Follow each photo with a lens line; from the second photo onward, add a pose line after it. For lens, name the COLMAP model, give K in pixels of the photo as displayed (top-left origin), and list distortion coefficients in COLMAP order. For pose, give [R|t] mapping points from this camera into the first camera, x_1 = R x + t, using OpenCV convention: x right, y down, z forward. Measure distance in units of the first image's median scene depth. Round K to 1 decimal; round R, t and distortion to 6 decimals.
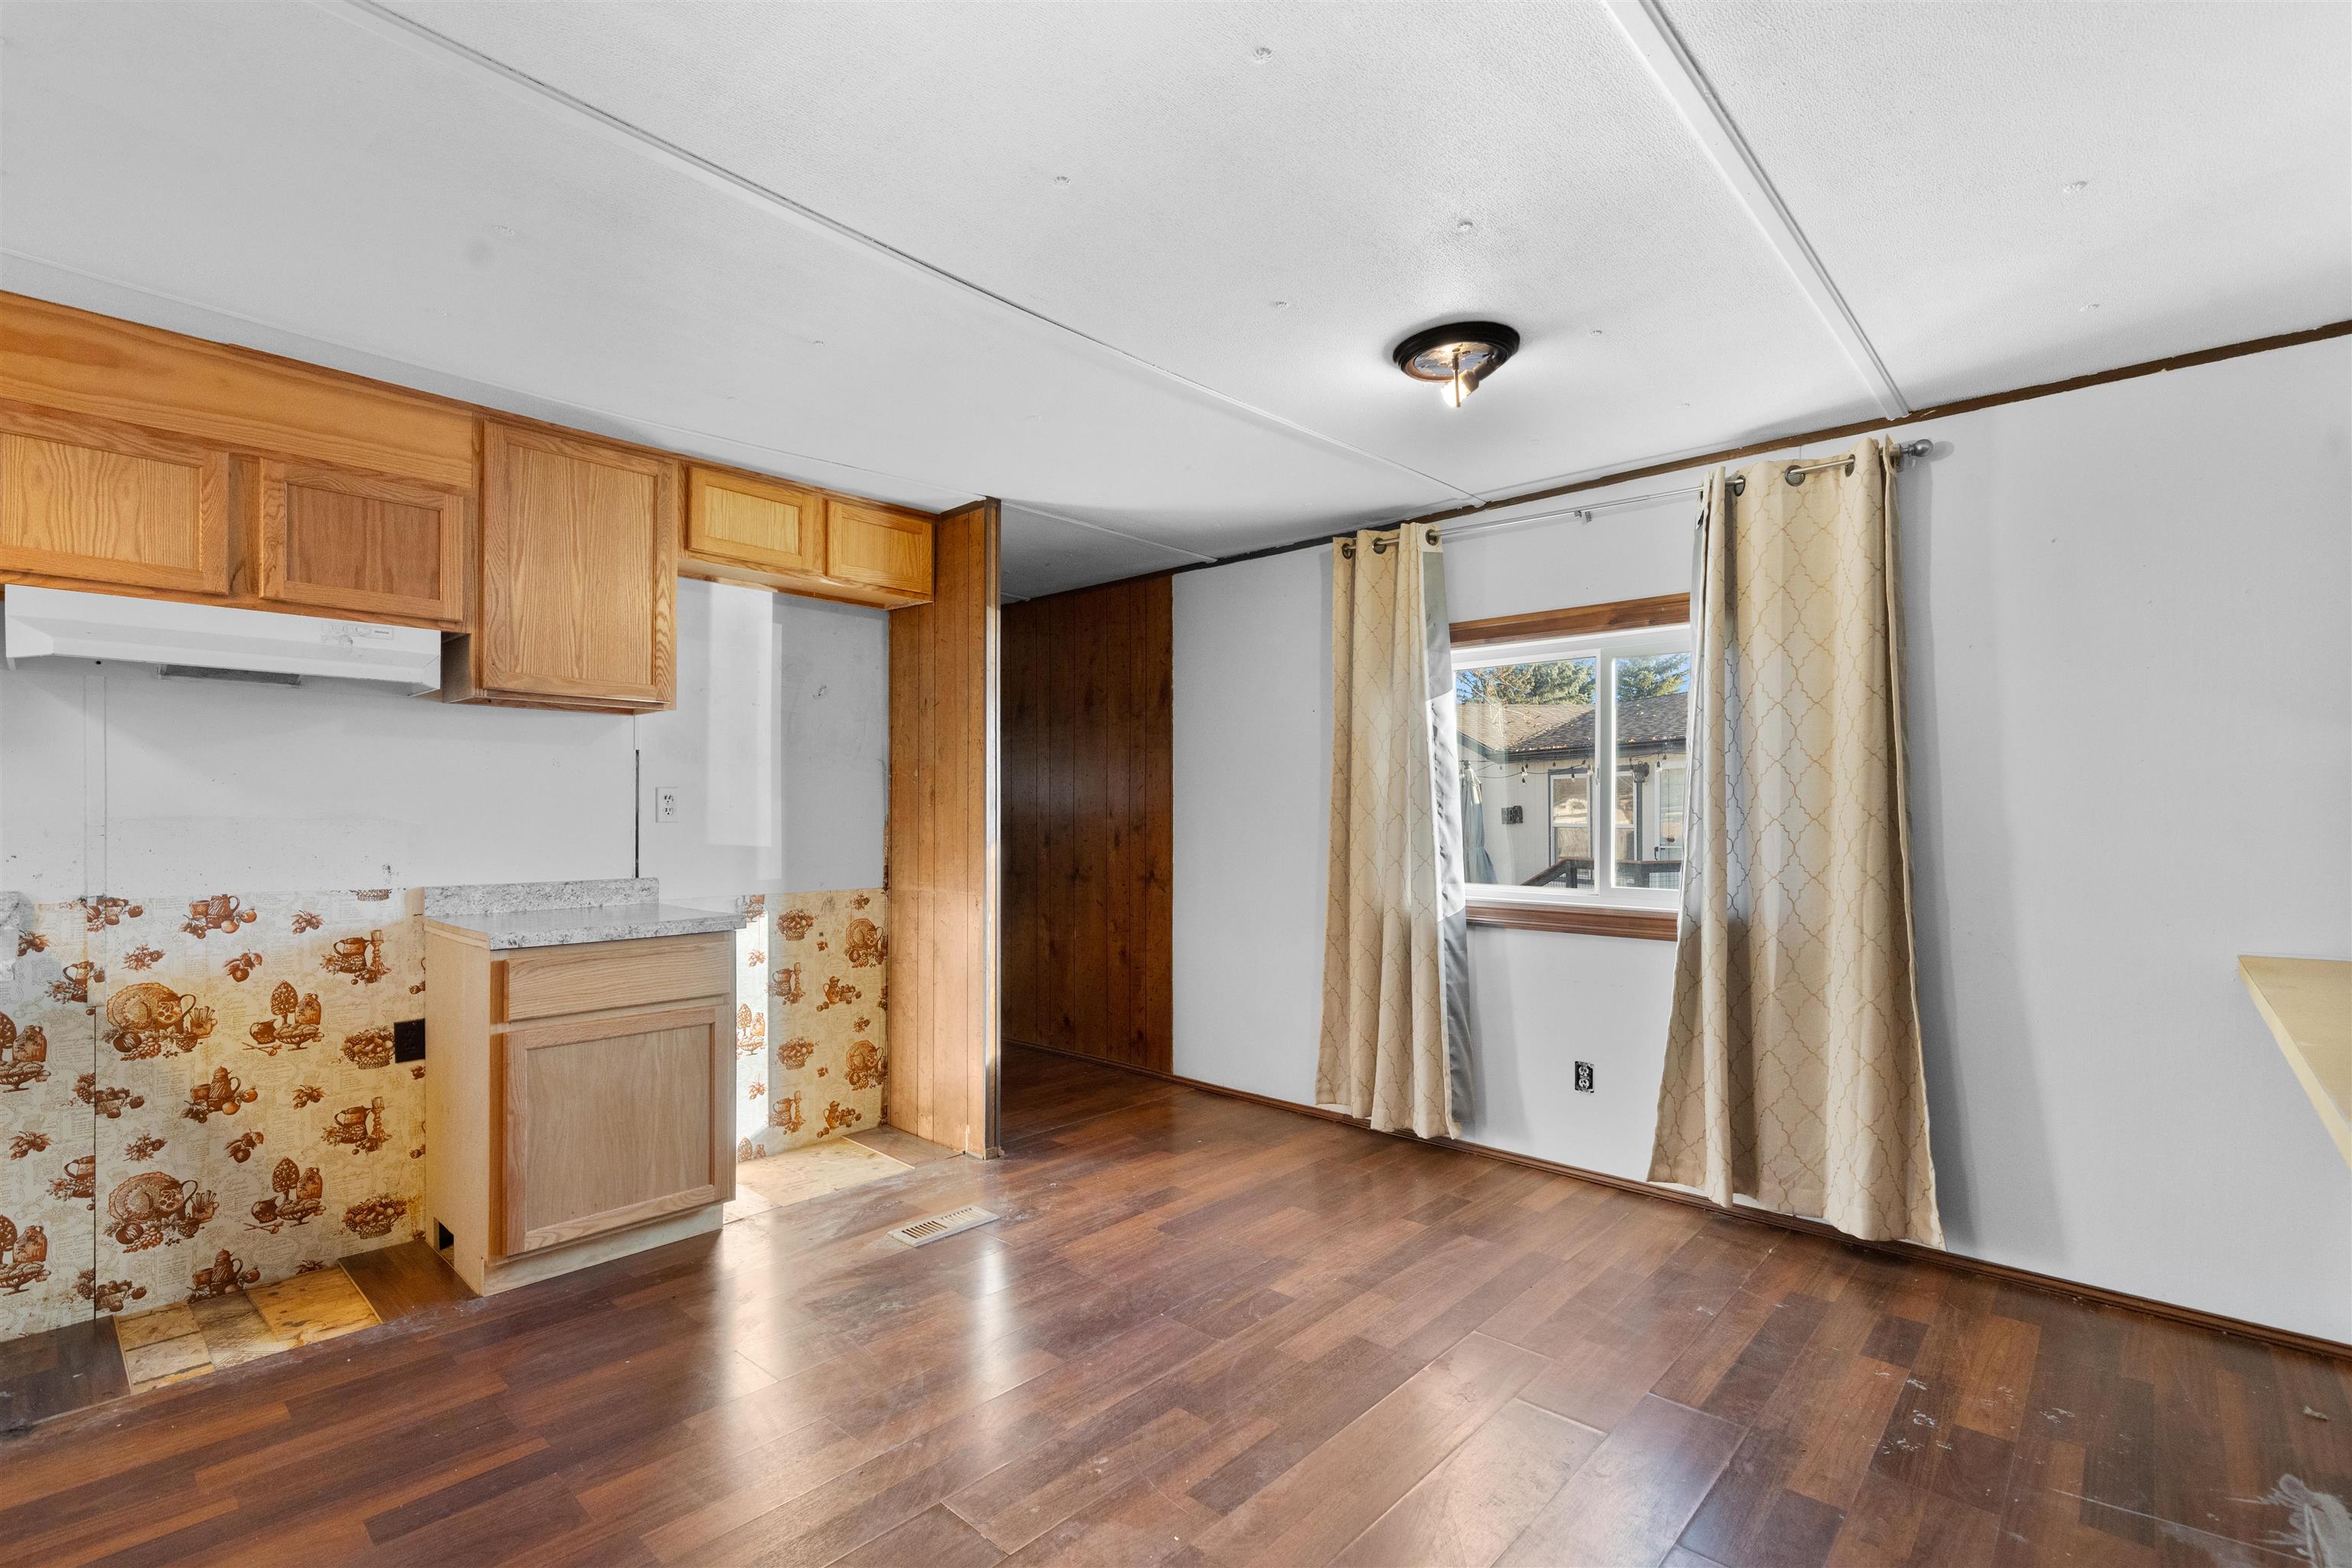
lens RADIAL K [[1066.9, 0, 1162.4], [0, 1066.9, 813.4], [0, 0, 1]] dist [0.000904, 0.000205]
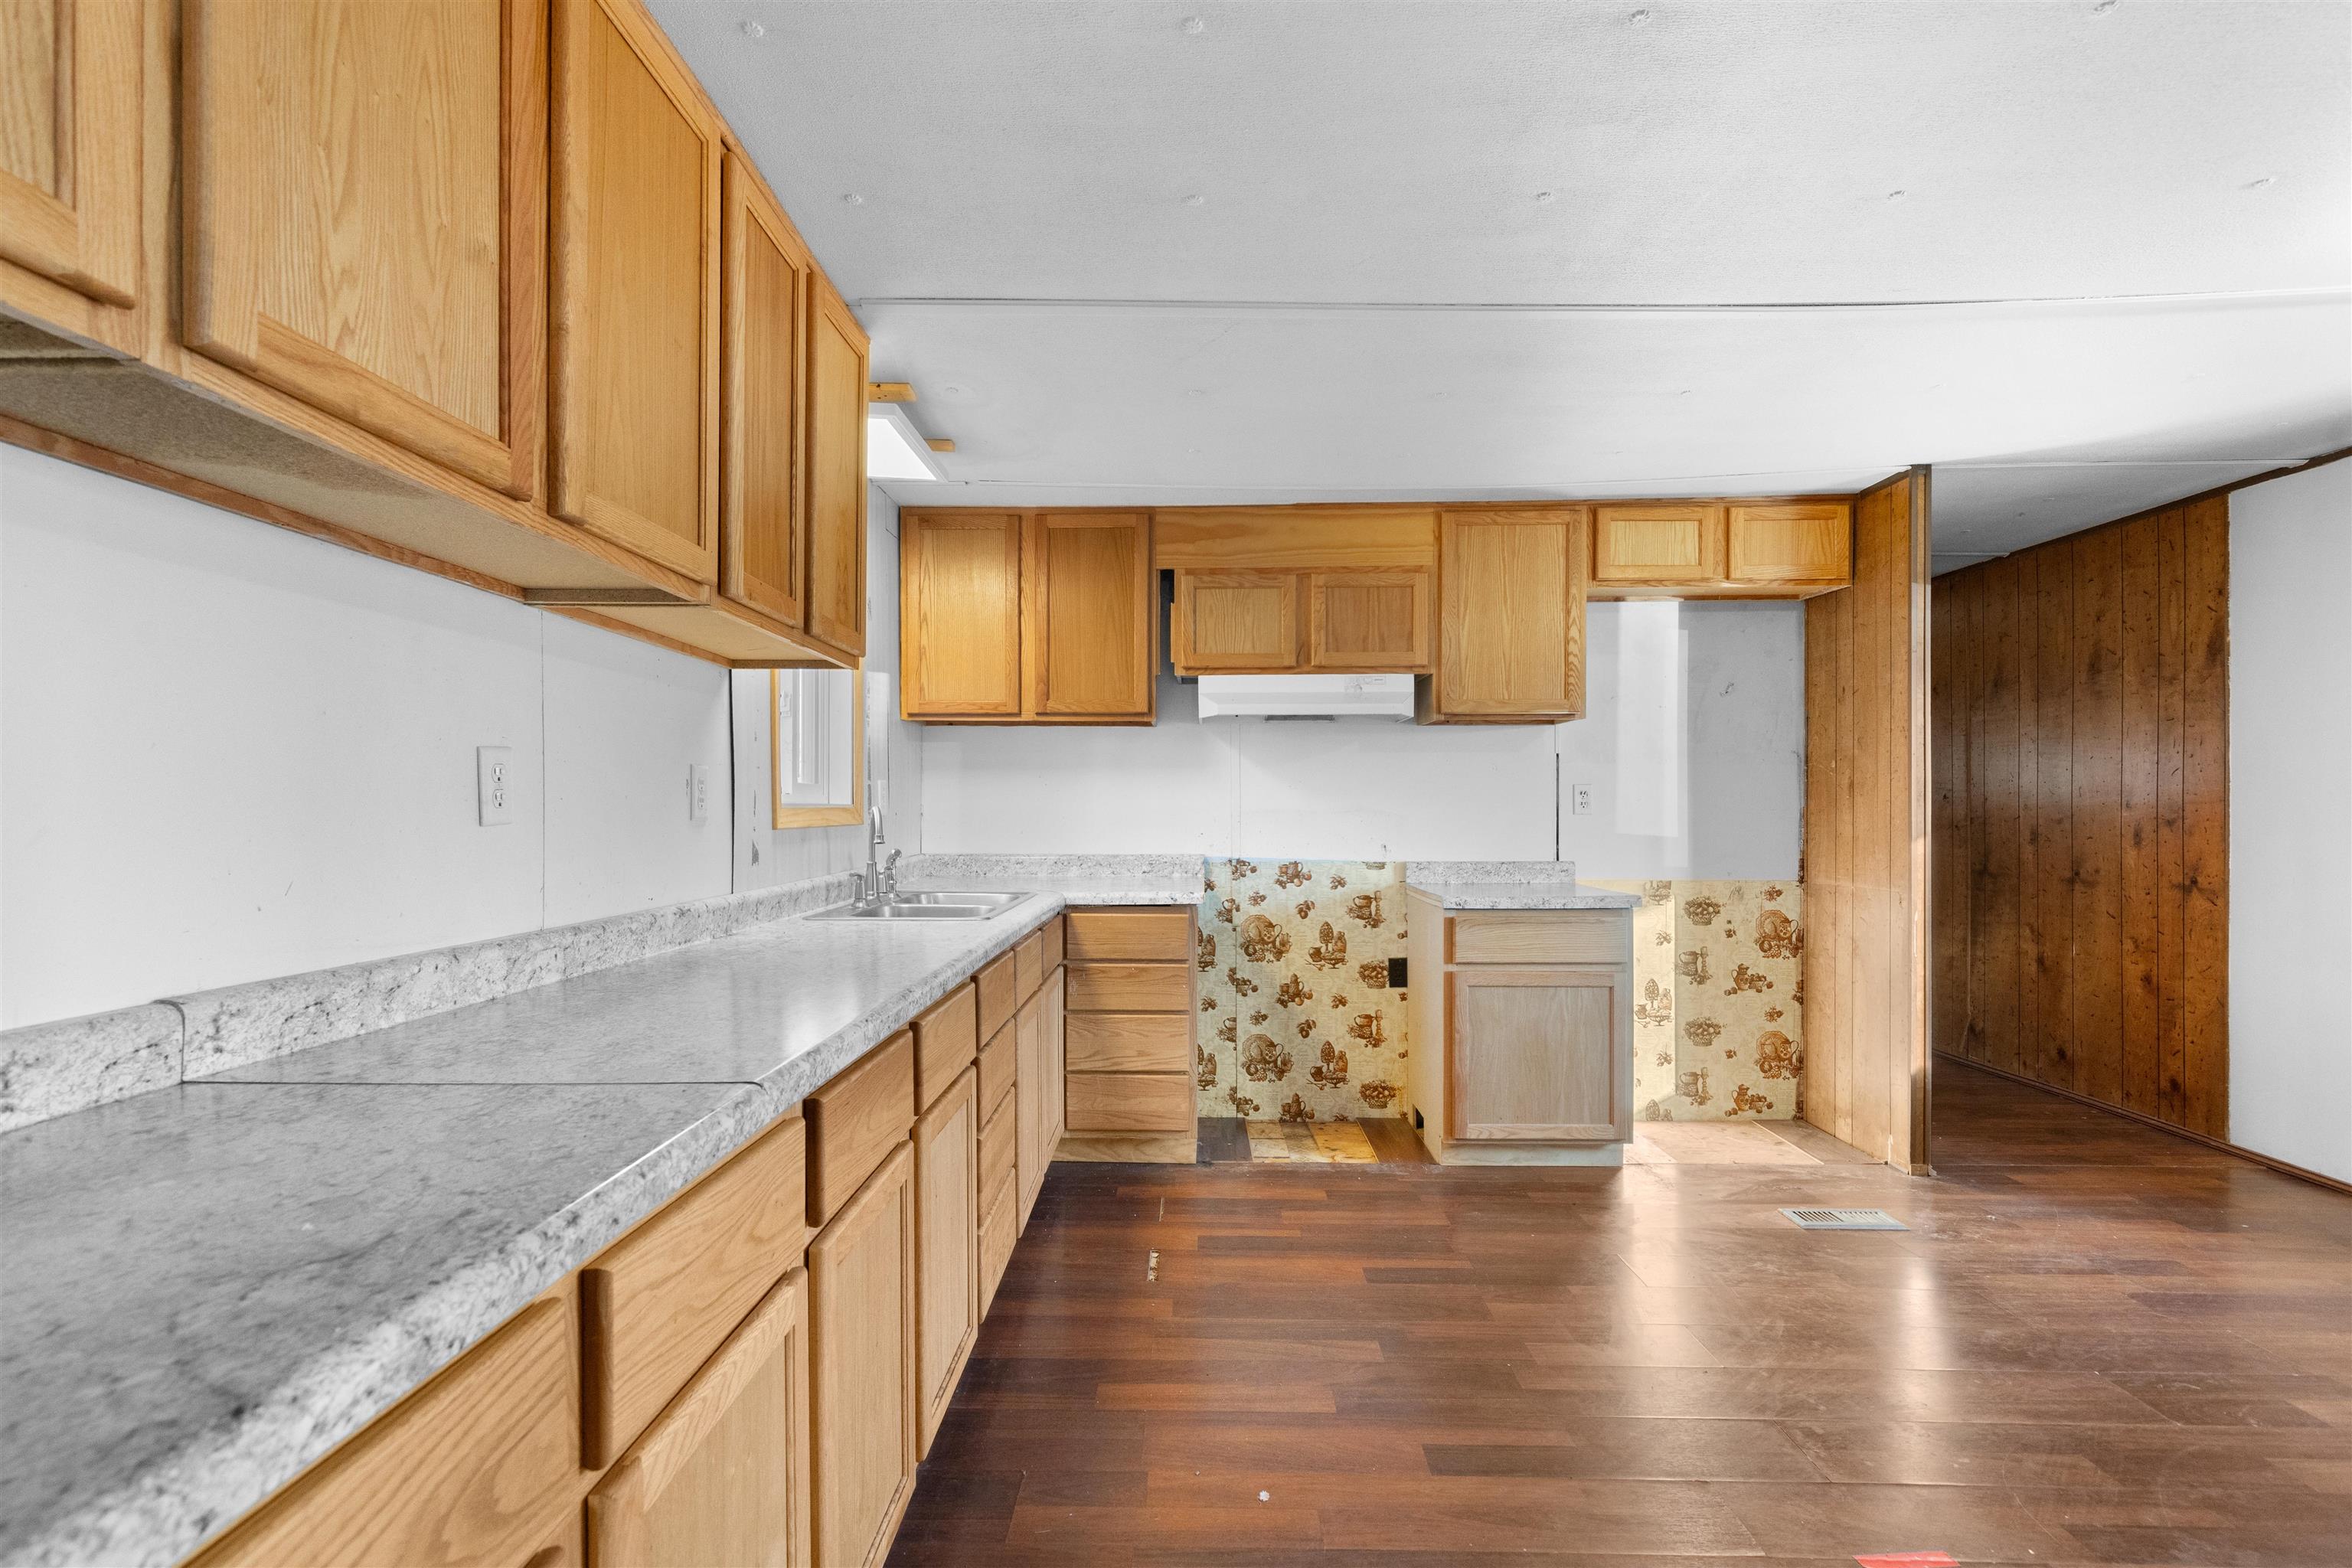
lens RADIAL K [[1066.9, 0, 1162.4], [0, 1066.9, 813.4], [0, 0, 1]] dist [0.000904, 0.000205]
pose [[0.659068, 0.000633, -0.752083, 0.108695], [0.004548, 0.999978, 0.004827, -0.000352], [0.752070, -0.006602, 0.659050, -0.112437]]
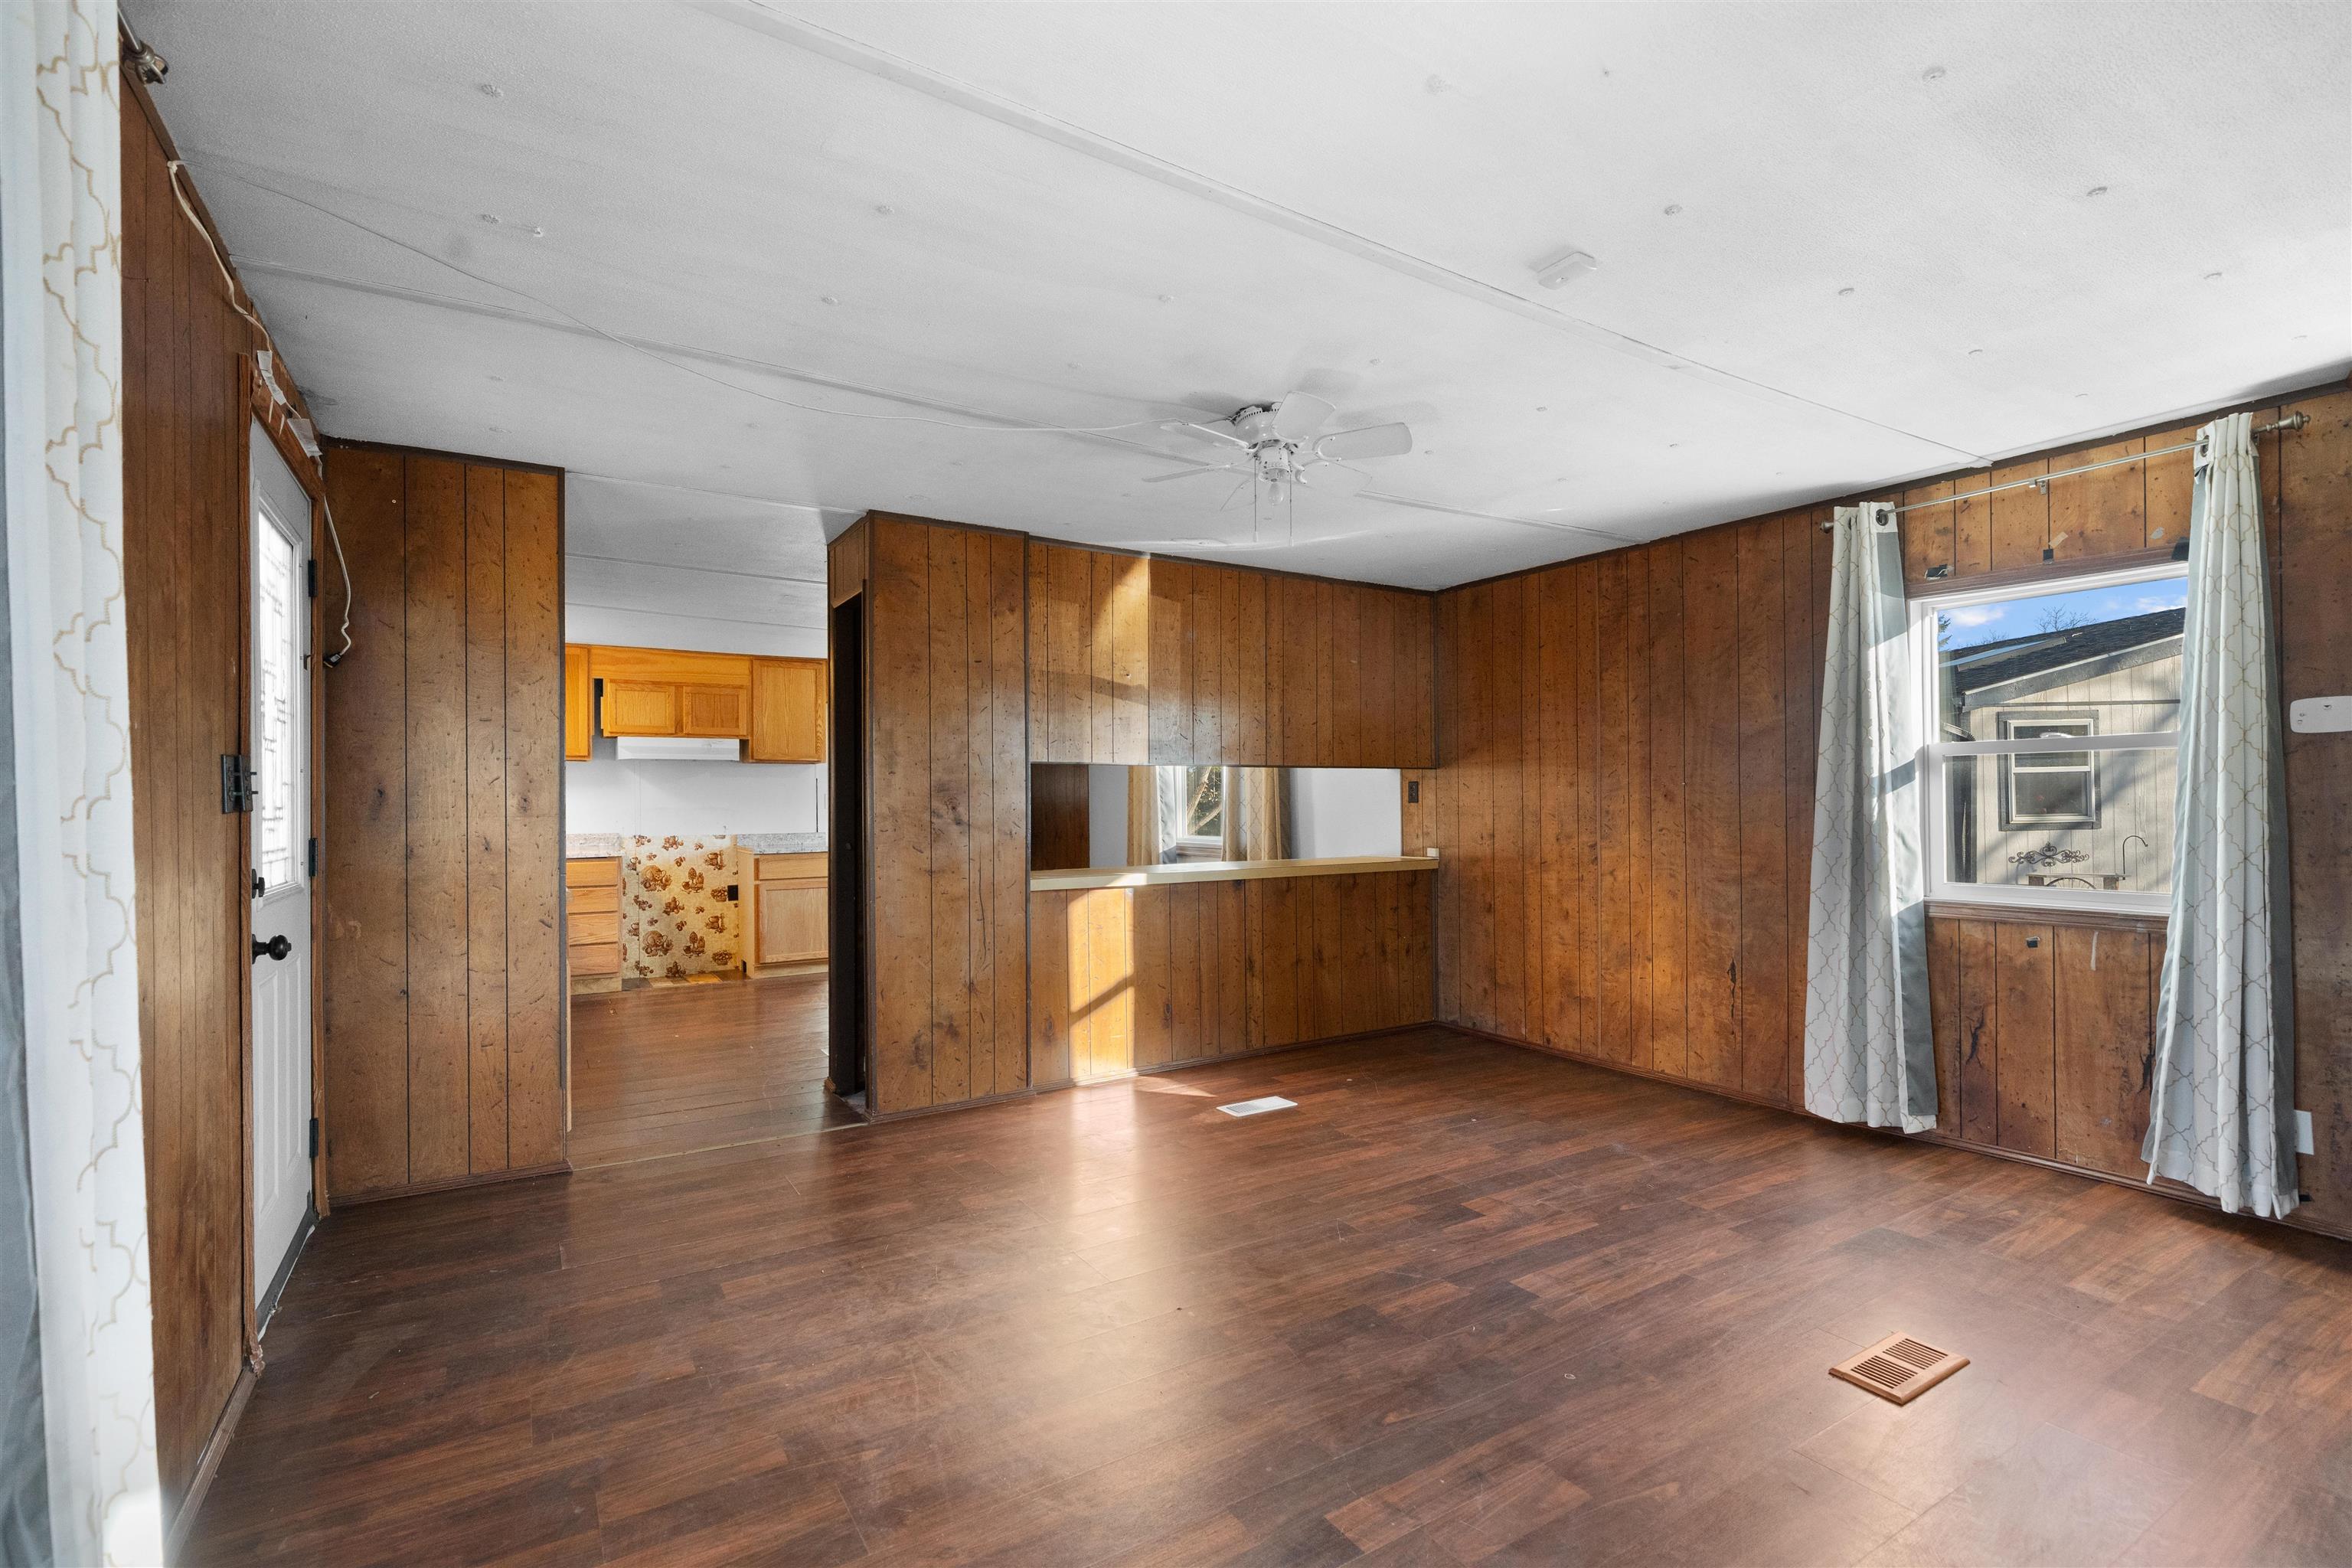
lens RADIAL K [[1067.5, 0, 1171.0], [0, 1067.5, 798.8], [0, 0, 1]] dist [-0.000159, 0.000027]
pose [[0.964676, -0.011272, -0.263199, 0.859029], [0.011553, 0.999933, -0.000479, -0.003708], [0.263187, -0.002579, 0.964742, -1.043648]]
